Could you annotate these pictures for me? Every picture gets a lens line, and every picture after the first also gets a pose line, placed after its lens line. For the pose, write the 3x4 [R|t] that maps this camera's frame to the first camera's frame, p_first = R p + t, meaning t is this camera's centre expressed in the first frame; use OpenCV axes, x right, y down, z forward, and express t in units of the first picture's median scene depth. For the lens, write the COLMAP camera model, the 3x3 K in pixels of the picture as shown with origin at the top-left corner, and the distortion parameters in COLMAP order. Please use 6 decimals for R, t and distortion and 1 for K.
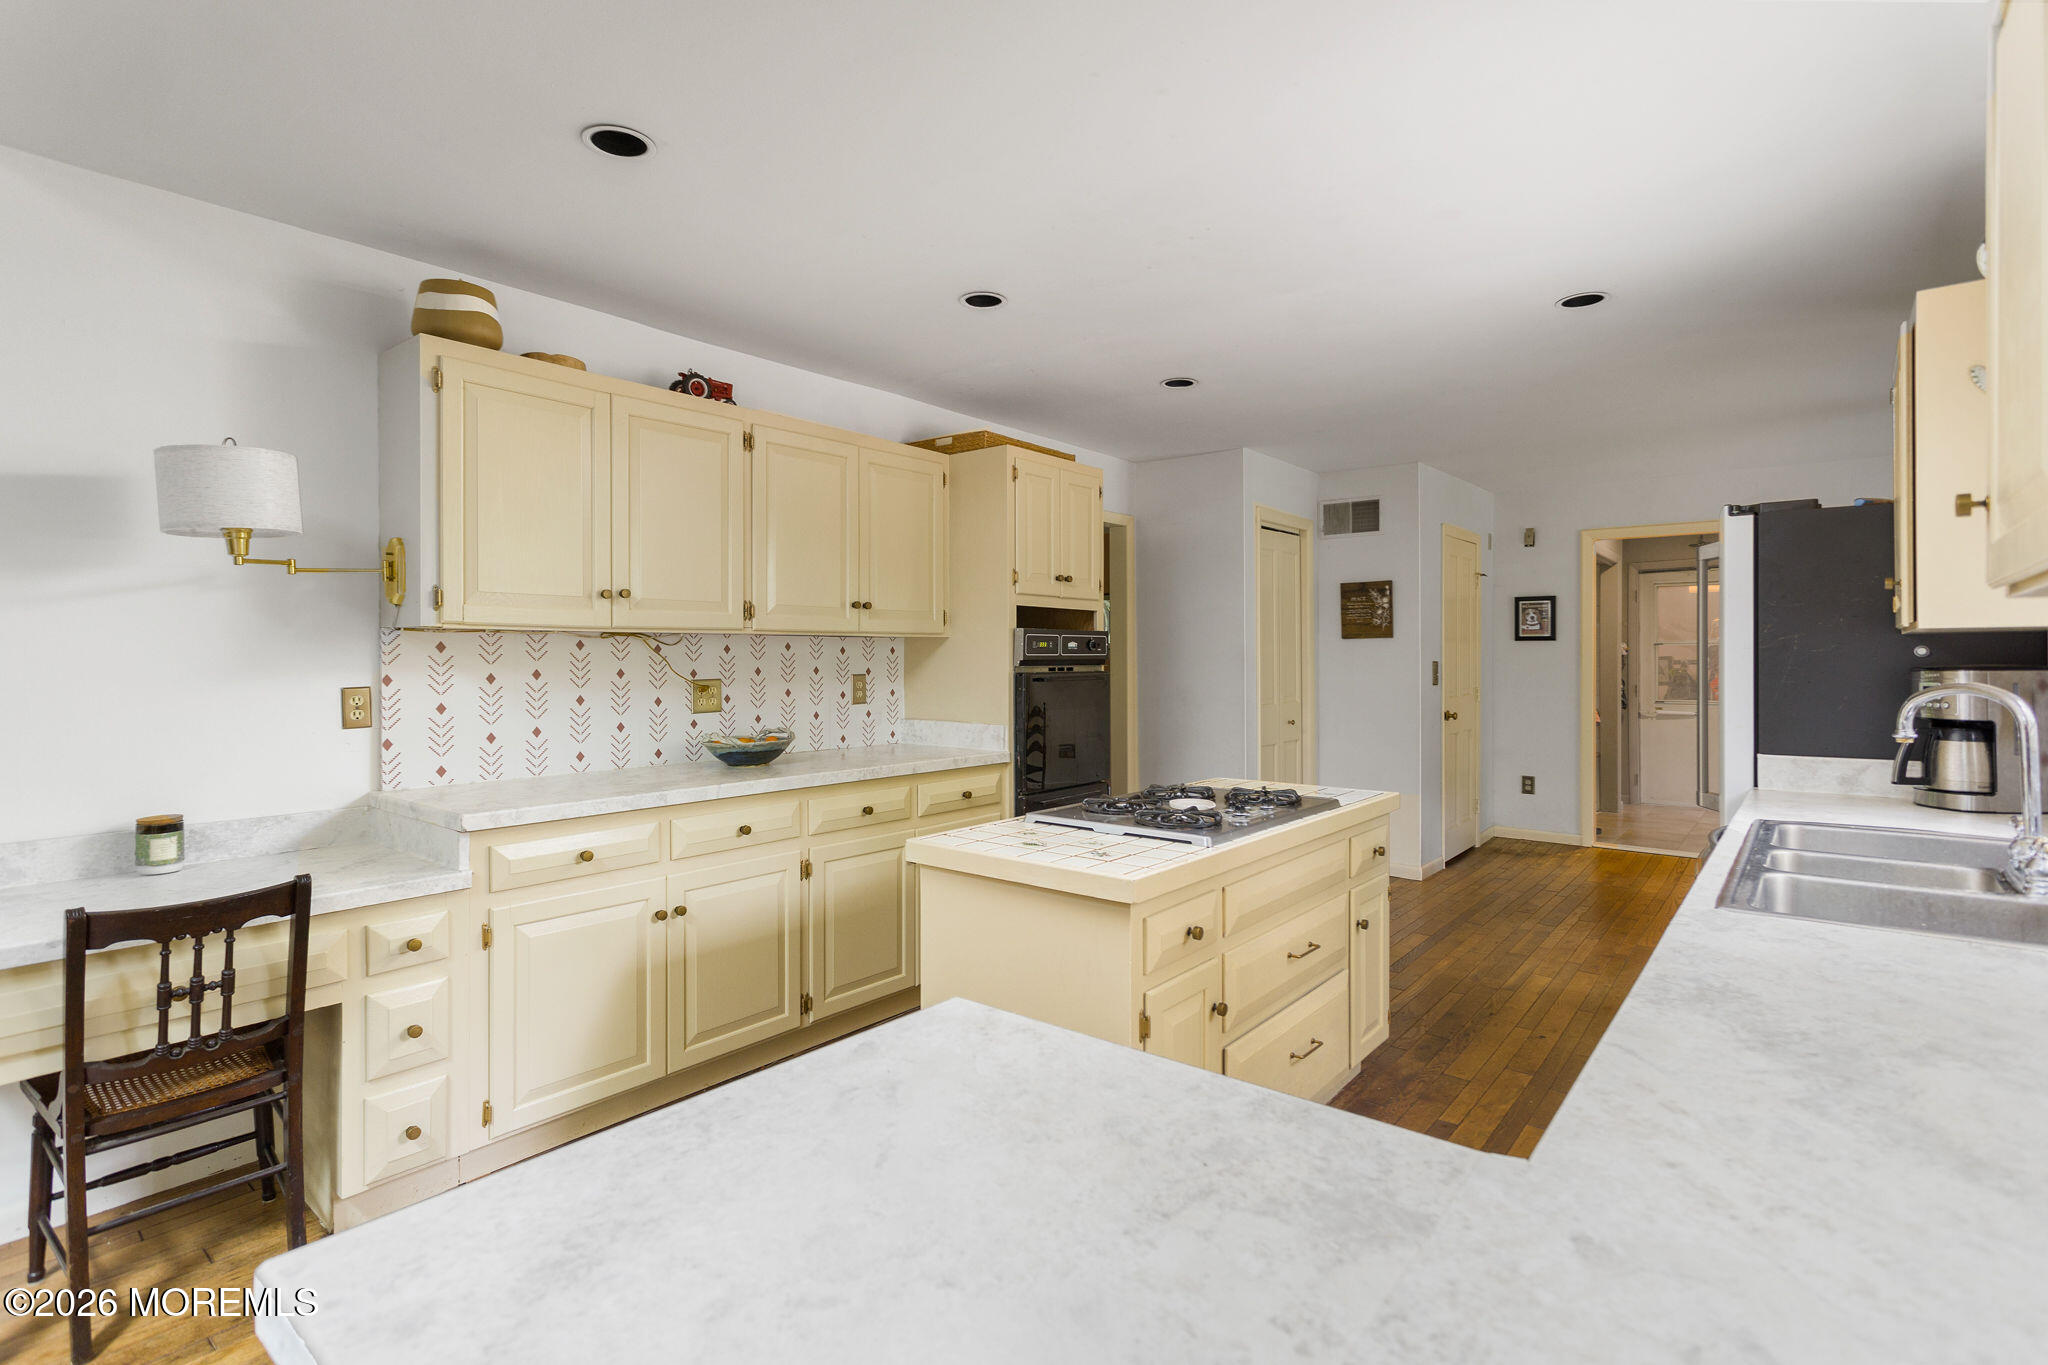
lens RADIAL K [[988.9, 0, 1019.7], [0, 988.9, 628.0], [0, 0, 1]] dist [-0.000573, 0.000135]
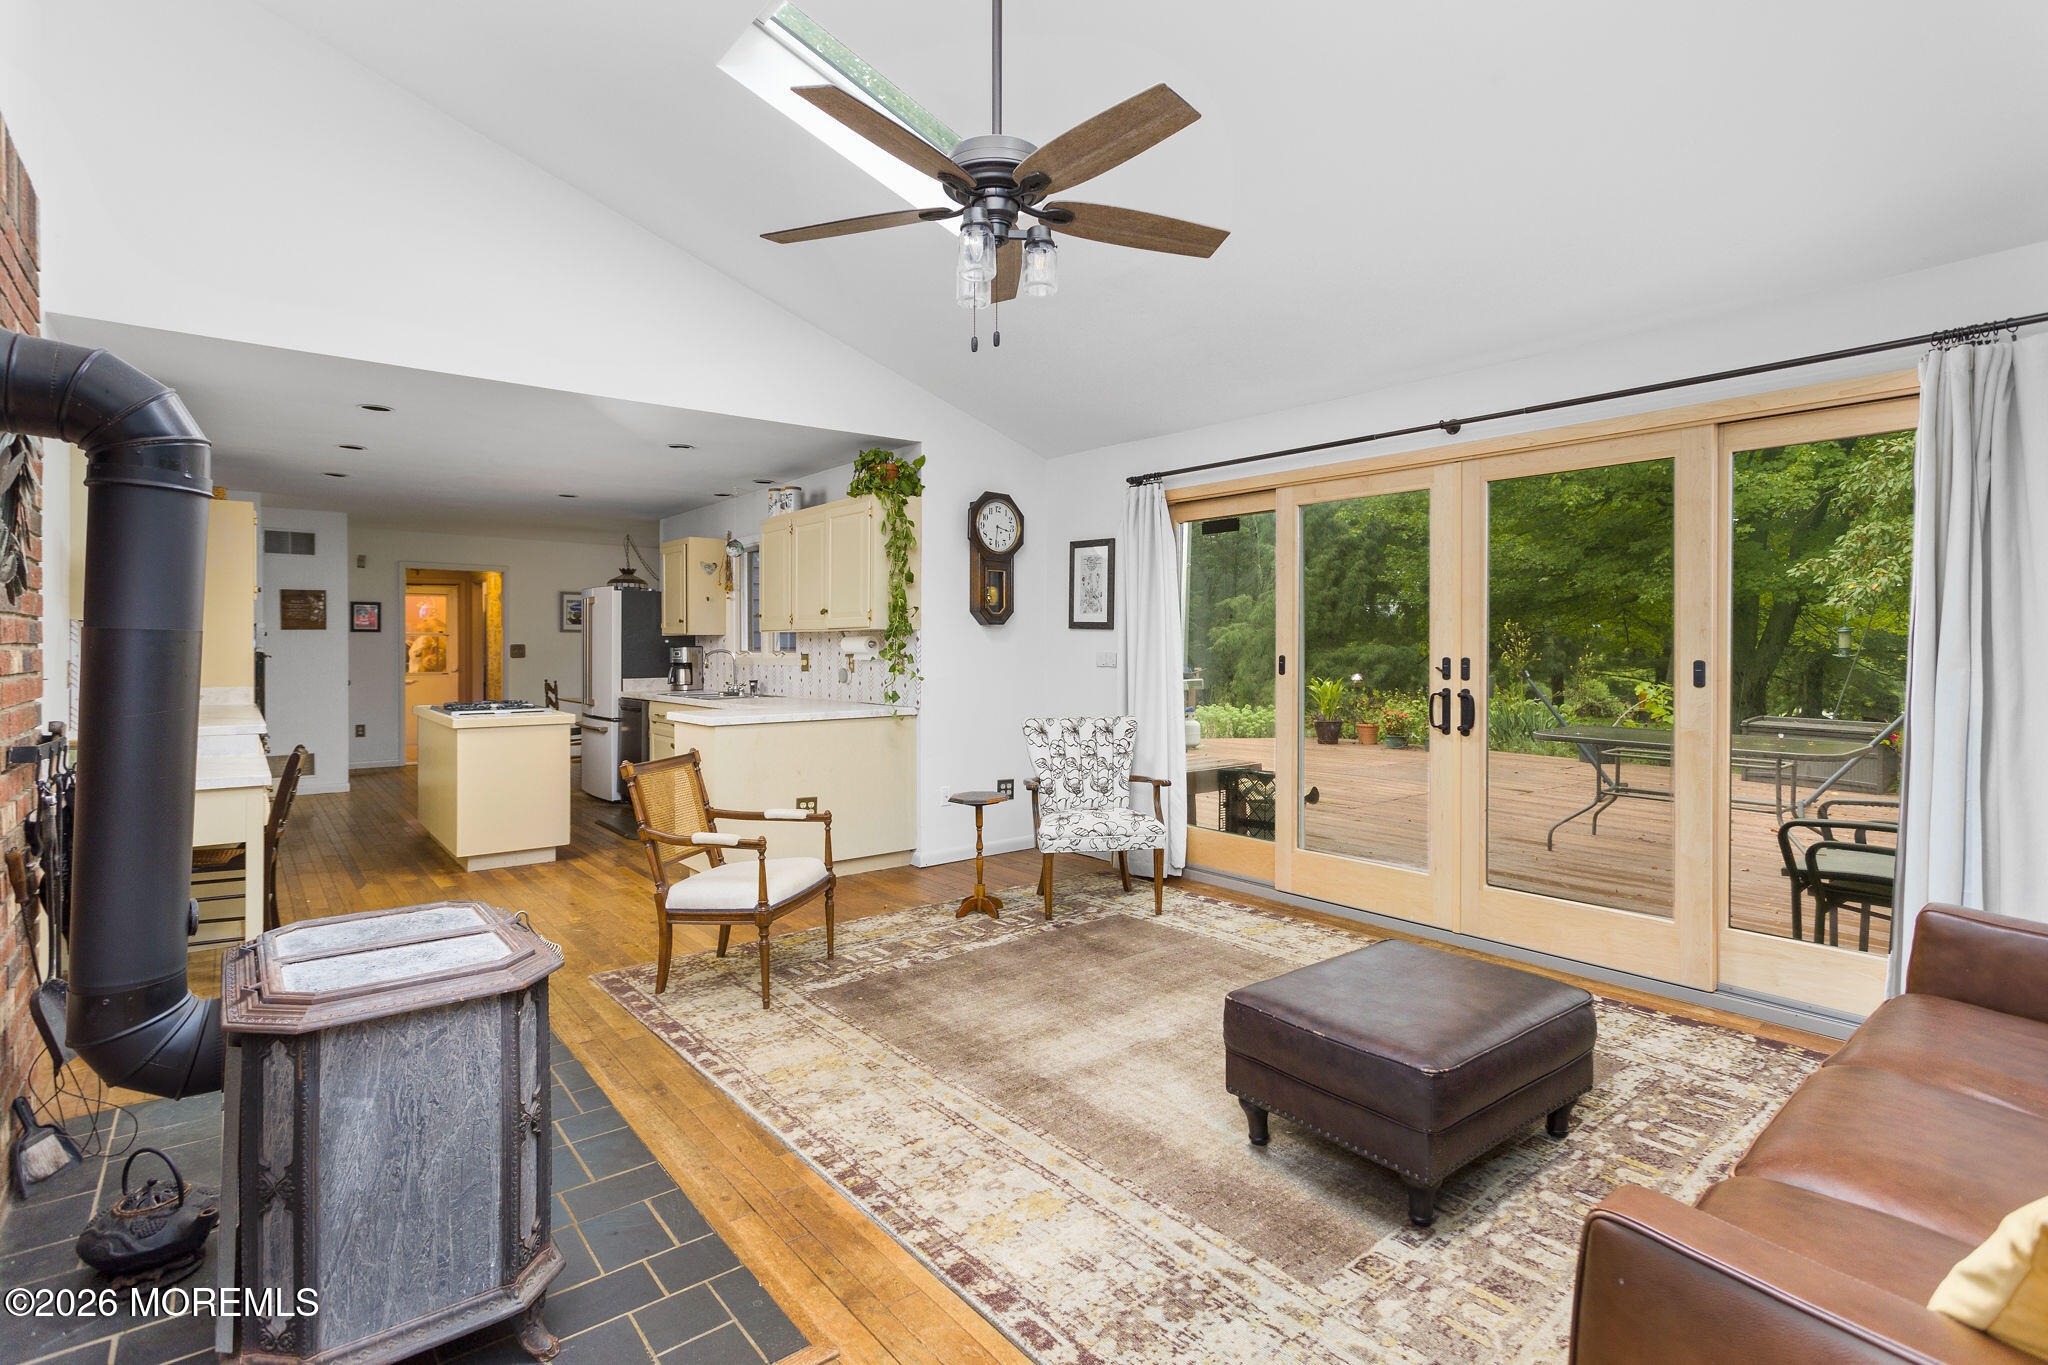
lens RADIAL K [[988.9, 0, 1019.7], [0, 988.9, 628.0], [0, 0, 1]] dist [-0.000573, 0.000135]
pose [[0.213470, 0.015557, 0.976826, -0.825025], [-0.029042, 0.999532, -0.009572, -0.008284], [-0.976518, -0.026325, 0.213822, -0.314281]]
